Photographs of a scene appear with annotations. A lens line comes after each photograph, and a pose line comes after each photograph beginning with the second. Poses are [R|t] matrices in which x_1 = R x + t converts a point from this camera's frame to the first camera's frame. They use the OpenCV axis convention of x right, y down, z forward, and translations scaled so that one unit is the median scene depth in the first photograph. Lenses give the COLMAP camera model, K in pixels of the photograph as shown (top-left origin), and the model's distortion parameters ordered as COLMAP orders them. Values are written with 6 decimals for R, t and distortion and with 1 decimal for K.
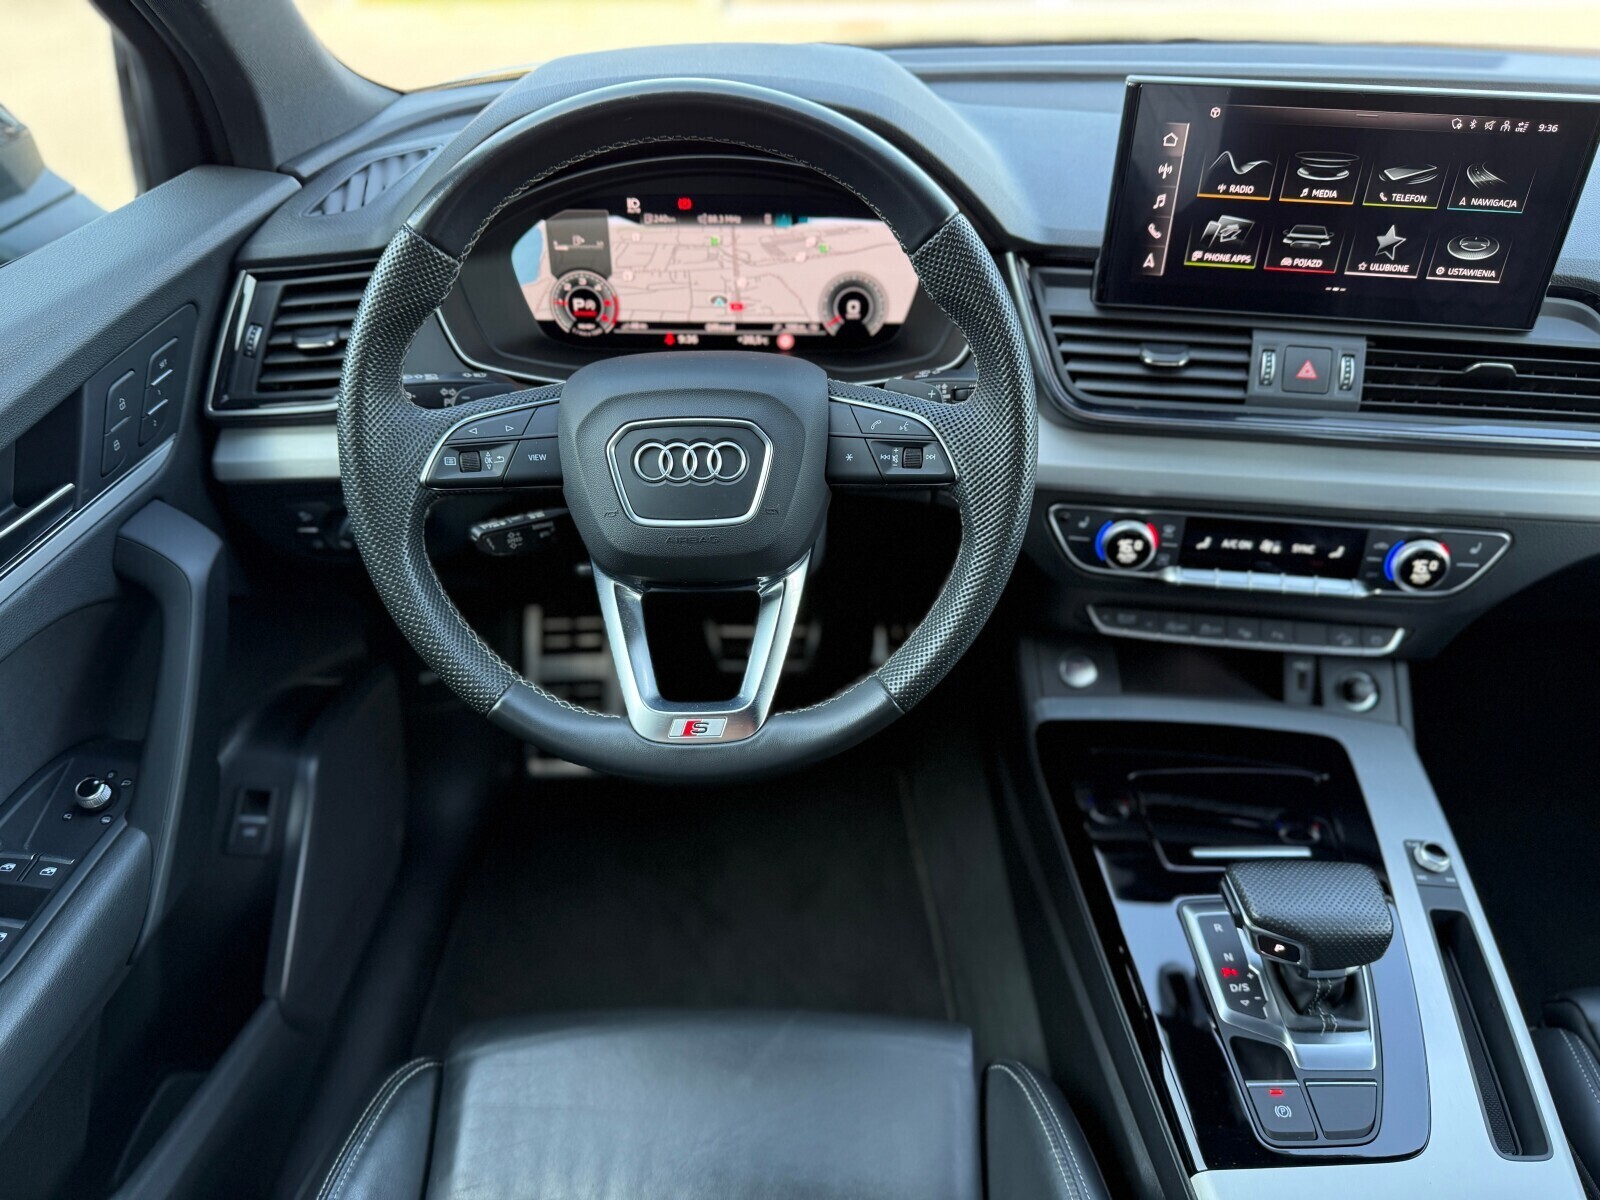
lens RADIAL K [[1164.8, 0, 801.2], [0, 1164.8, 604.3], [0, 0, 1]] dist [-0.008316, -0.009839]
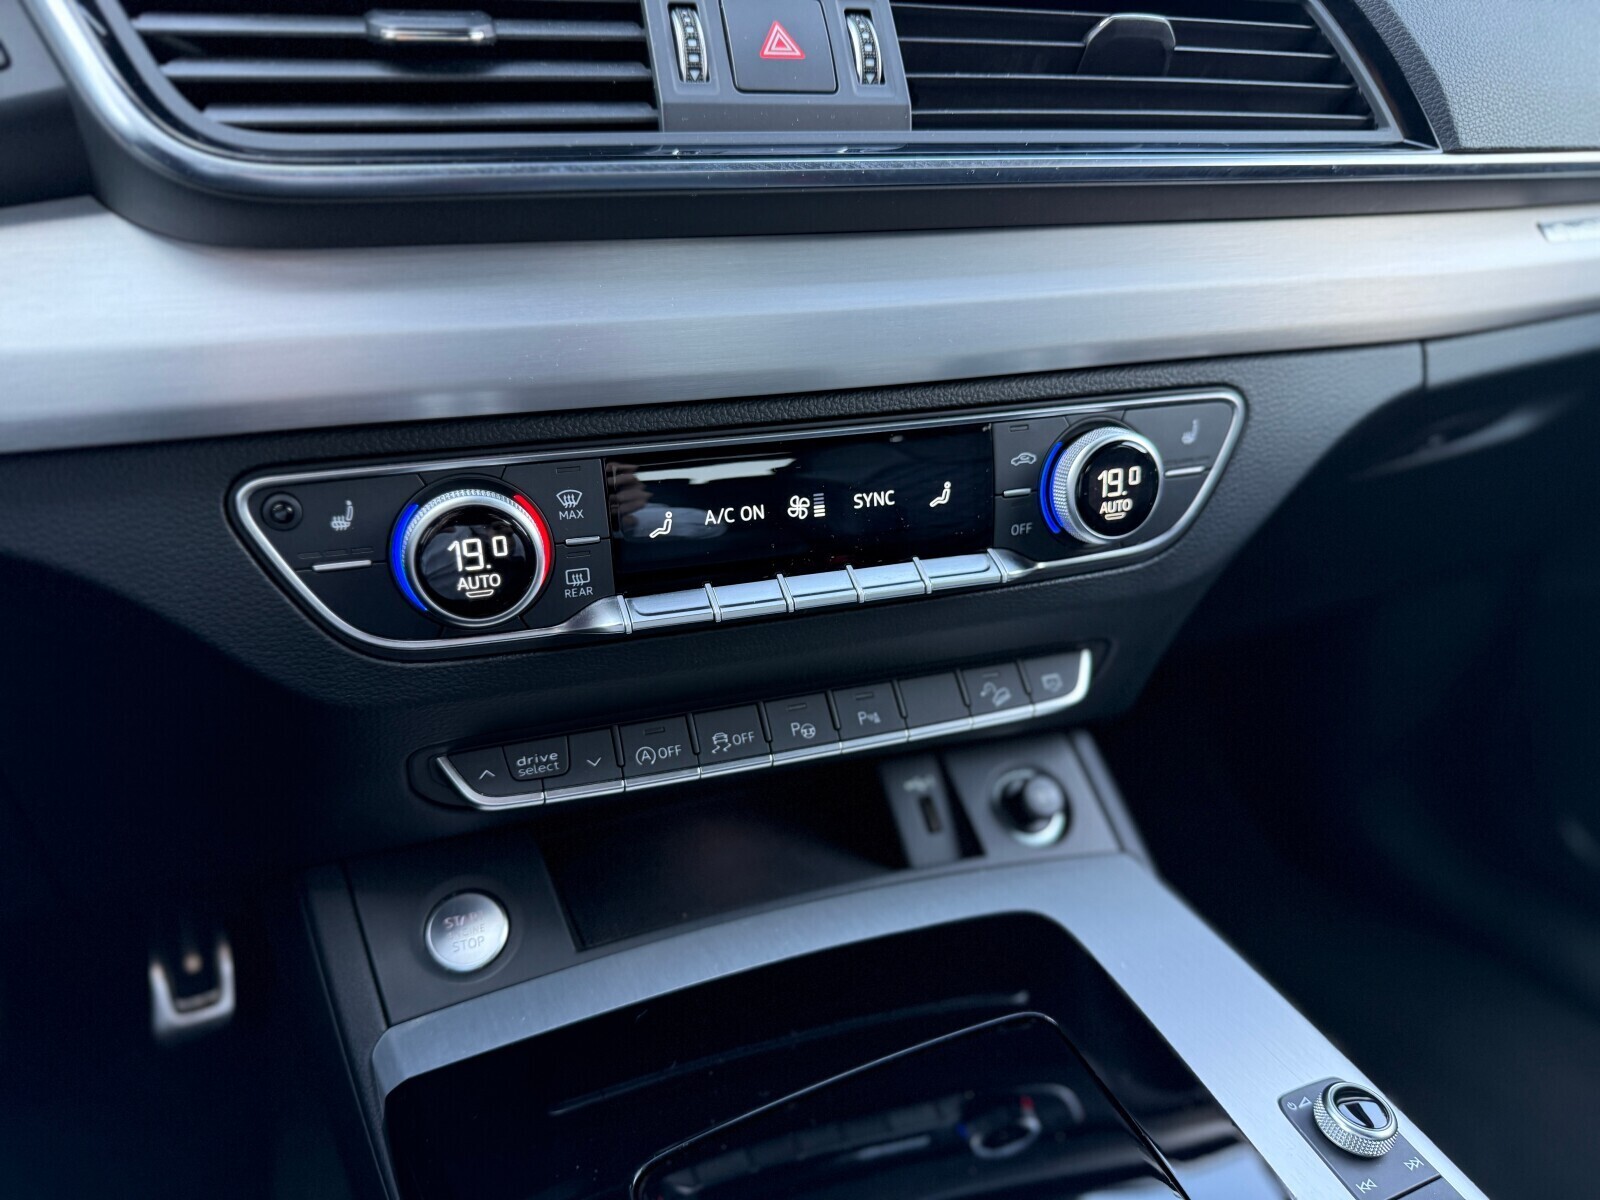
lens RADIAL K [[1147.1, 0, 797.4], [0, 1147.1, 605.2], [0, 0, 1]] dist [0.082704, -0.167599]
pose [[0.888730, -0.172353, 0.424797, 0.237606], [0.266717, 0.948057, -0.173351, 0.063956], [-0.372854, 0.267363, 0.888536, 0.704013]]
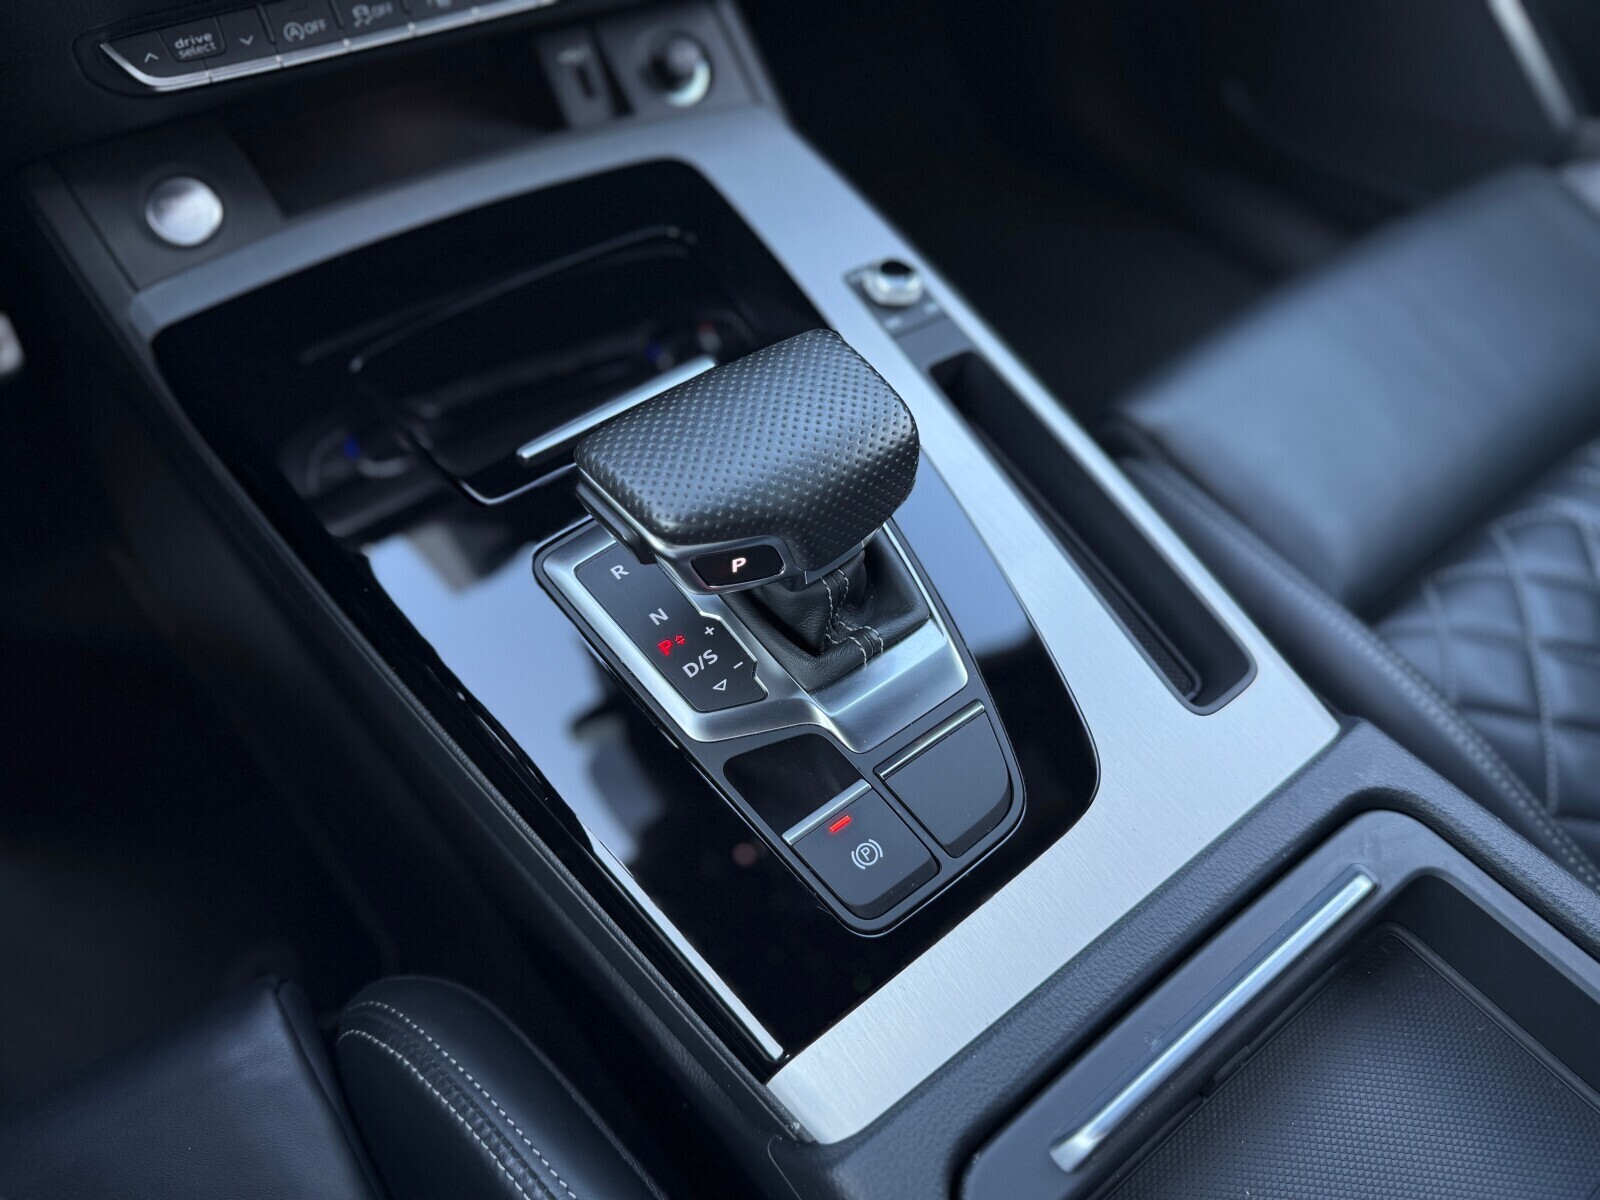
lens RADIAL K [[1164.8, 0, 801.2], [0, 1164.8, 604.3], [0, 0, 1]] dist [-0.008316, -0.009839]
pose [[0.791512, -0.476345, 0.382889, 0.226649], [0.339542, 0.863661, 0.372560, 0.133932], [-0.508154, -0.164878, 0.845337, 0.546136]]
